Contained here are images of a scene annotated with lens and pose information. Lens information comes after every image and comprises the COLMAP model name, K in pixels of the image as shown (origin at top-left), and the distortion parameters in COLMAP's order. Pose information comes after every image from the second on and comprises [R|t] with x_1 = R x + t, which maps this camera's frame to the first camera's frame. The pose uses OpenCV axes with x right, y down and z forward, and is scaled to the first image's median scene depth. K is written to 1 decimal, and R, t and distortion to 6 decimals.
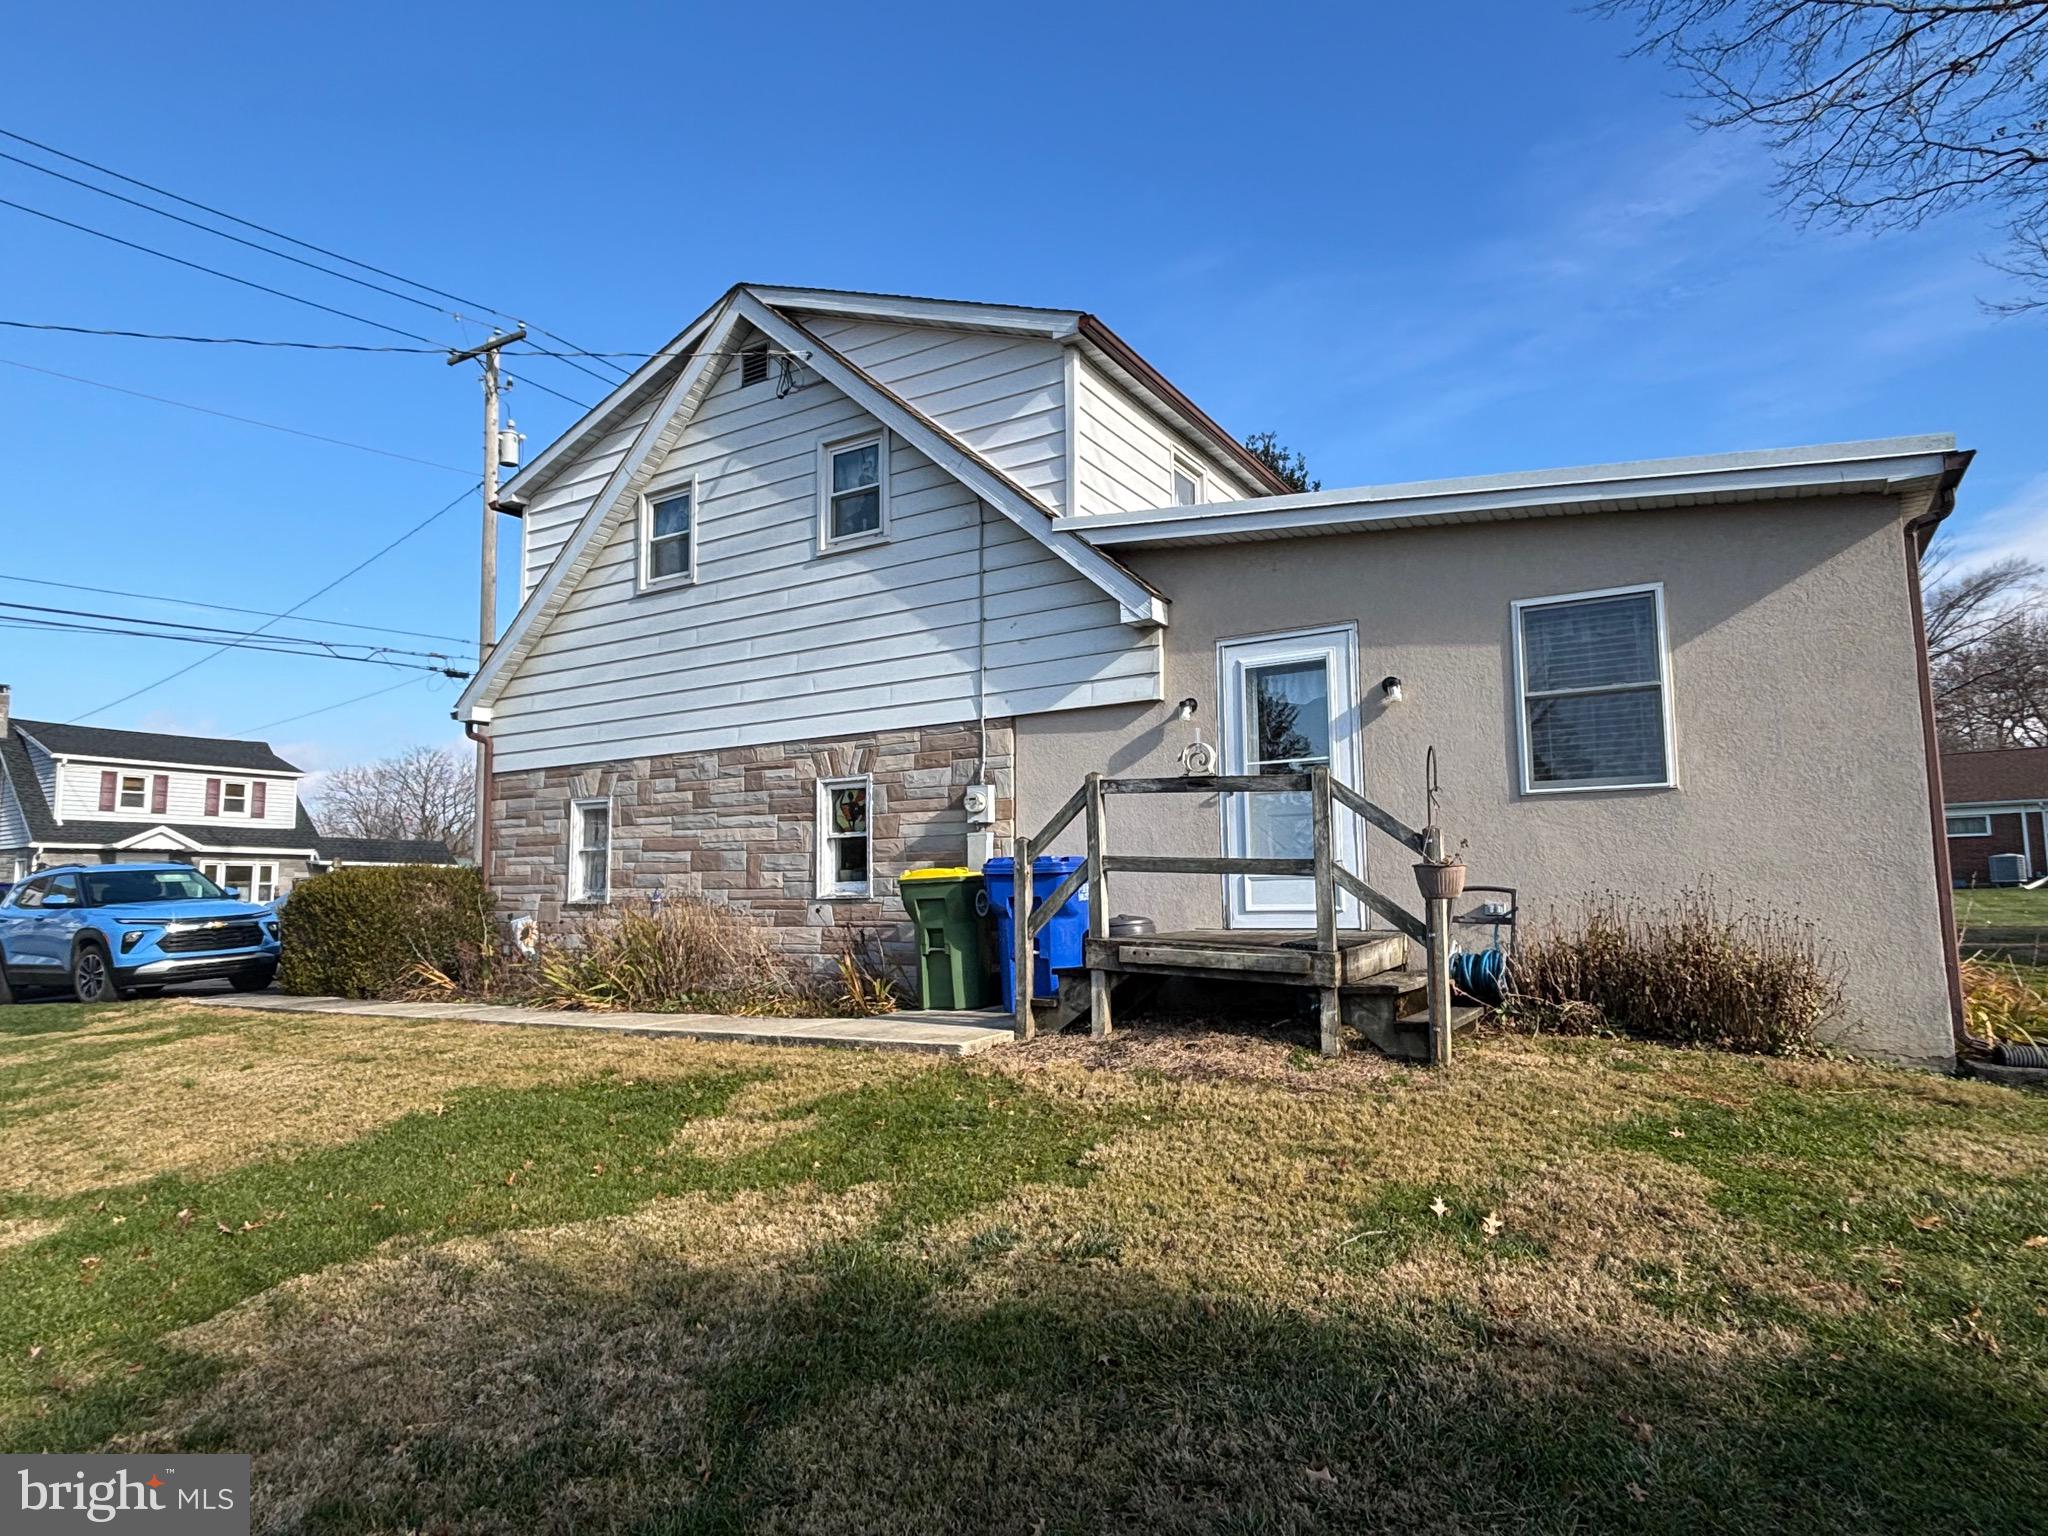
lens RADIAL K [[1181.2, 0, 1023.3], [0, 1181.2, 766.9], [0, 0, 1]] dist [-0.000641, -0.000180]
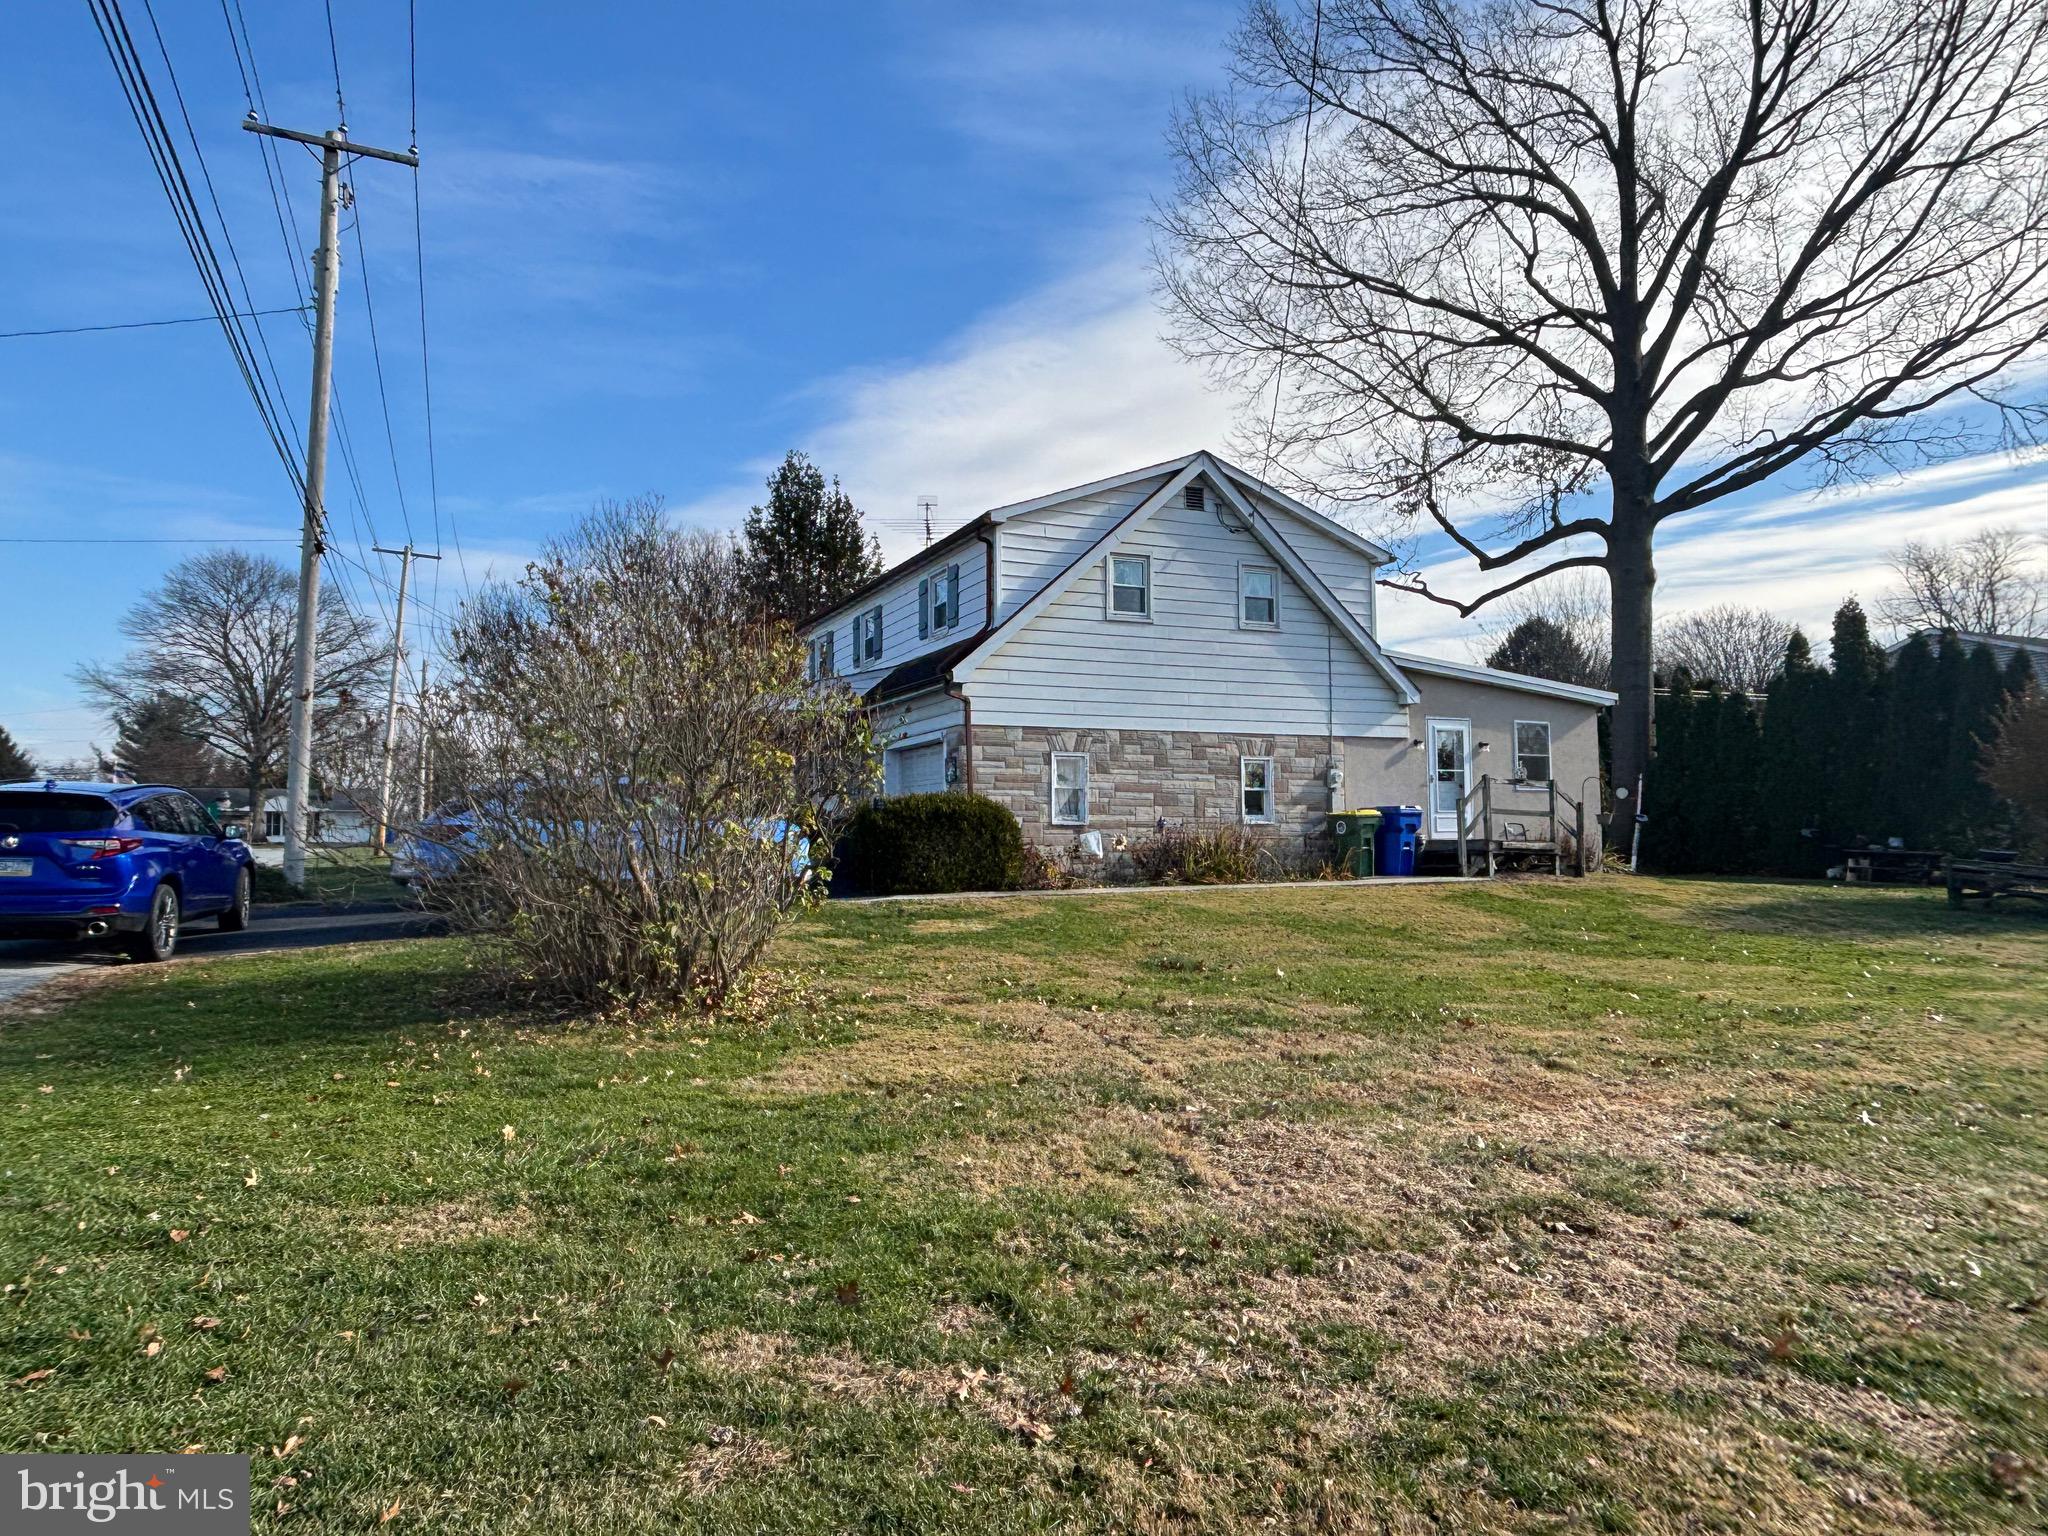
lens RADIAL K [[1309.6, 0, 1023.8], [0, 1309.6, 770.3], [0, 0, 1]] dist [0.000270, -0.000015]
pose [[0.564629, 0.054011, 0.823575, -1.940381], [-0.094283, 0.995545, -0.000650, 0.061536], [-0.819942, -0.077282, 0.567206, 0.146916]]
